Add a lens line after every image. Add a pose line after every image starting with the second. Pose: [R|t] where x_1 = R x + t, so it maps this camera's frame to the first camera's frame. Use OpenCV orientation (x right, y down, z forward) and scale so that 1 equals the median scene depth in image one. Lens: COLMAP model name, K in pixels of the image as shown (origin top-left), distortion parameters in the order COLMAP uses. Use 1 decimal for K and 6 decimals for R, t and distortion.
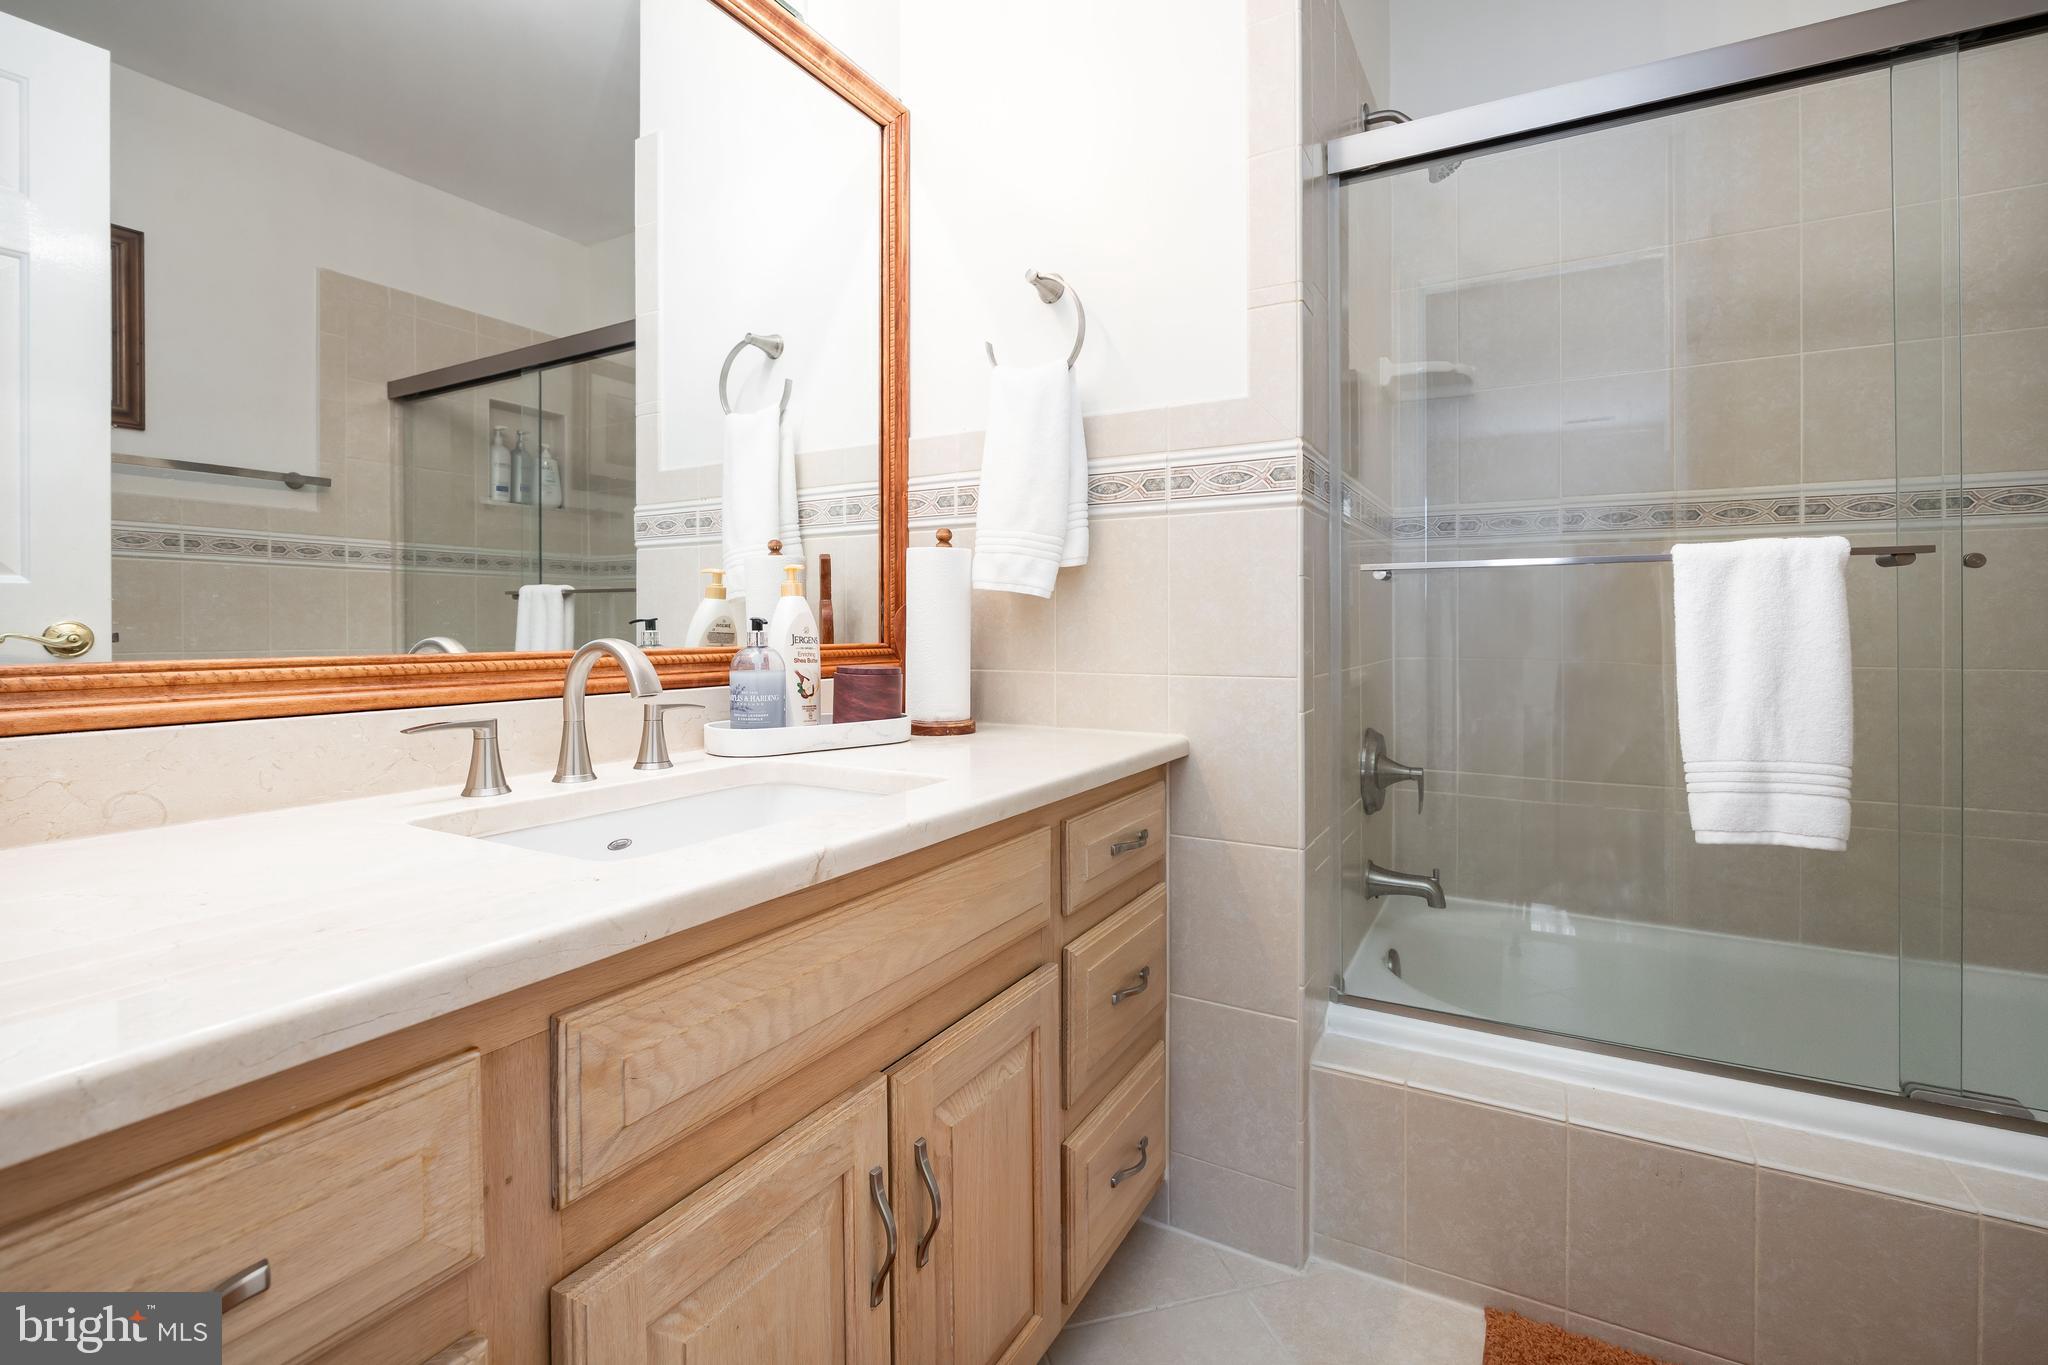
lens RADIAL K [[916.5, 0, 1025.3], [0, 916.5, 623.6], [0, 0, 1]] dist [-0.015898, 0.000256]
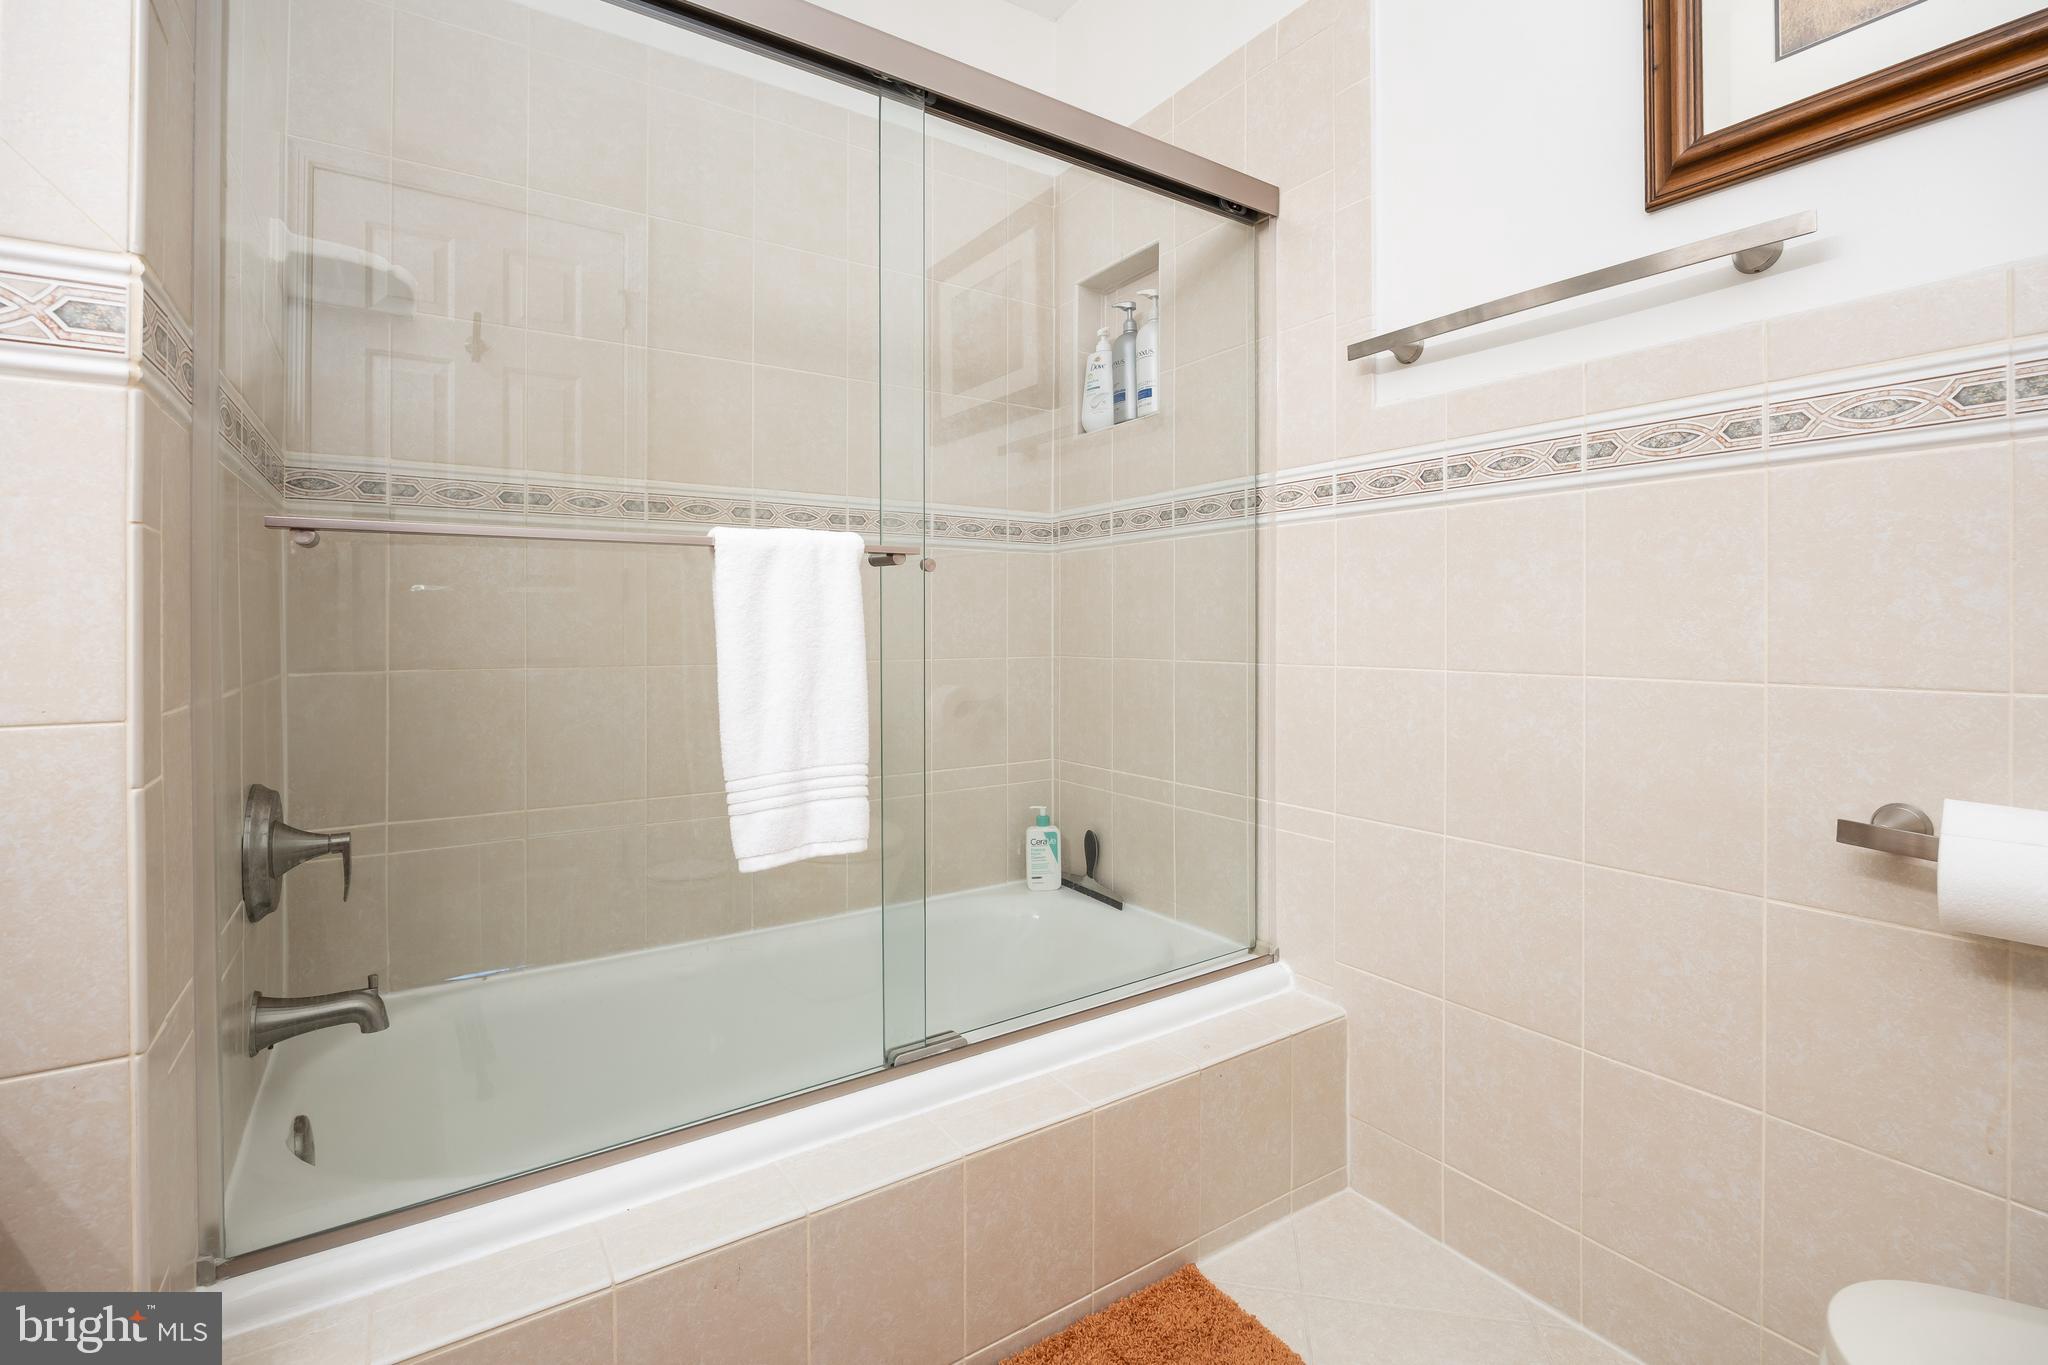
lens RADIAL K [[916.5, 0, 1025.3], [0, 916.5, 623.6], [0, 0, 1]] dist [-0.015898, 0.000256]
pose [[0.444667, 0.004209, 0.895686, 0.069310], [-0.002274, 0.999991, -0.003571, 0.005685], [-0.895693, -0.000449, 0.444673, 0.326425]]
